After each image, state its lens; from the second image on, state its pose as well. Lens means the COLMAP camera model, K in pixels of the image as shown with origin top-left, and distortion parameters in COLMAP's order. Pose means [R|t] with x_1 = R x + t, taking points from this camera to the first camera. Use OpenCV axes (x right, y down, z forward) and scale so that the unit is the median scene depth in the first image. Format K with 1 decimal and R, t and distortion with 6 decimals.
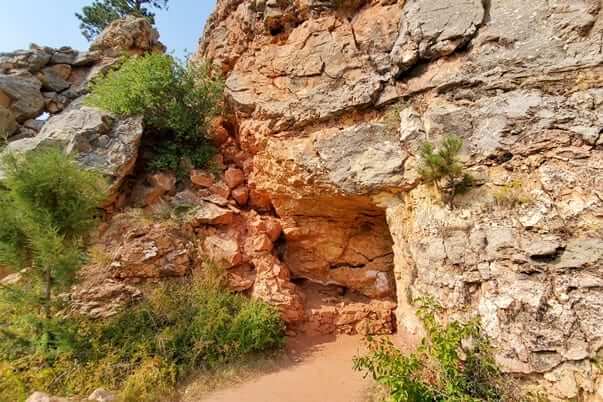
lens RADIAL K [[282.5, 0, 301.5], [0, 282.5, 201.0], [0, 0, 1]] dist [0.000452, -0.013853]
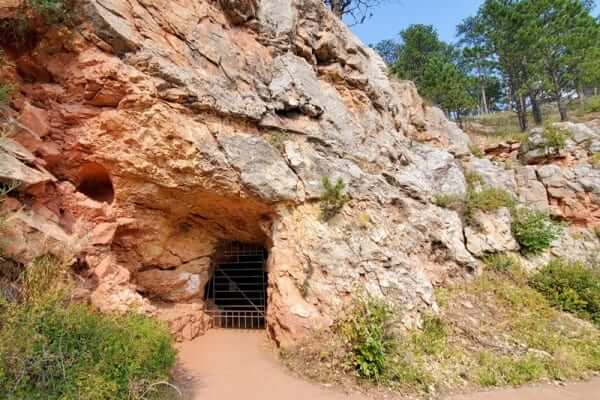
lens RADIAL K [[284.9, 0, 259.1], [0, 284.9, 198.3], [0, 0, 1]] dist [0.005253, -0.015343]
pose [[0.521690, 0.199947, 0.829374, -0.583213], [-0.173418, 0.976705, -0.126382, 0.090380], [-0.835324, -0.077896, 0.544212, 0.327598]]
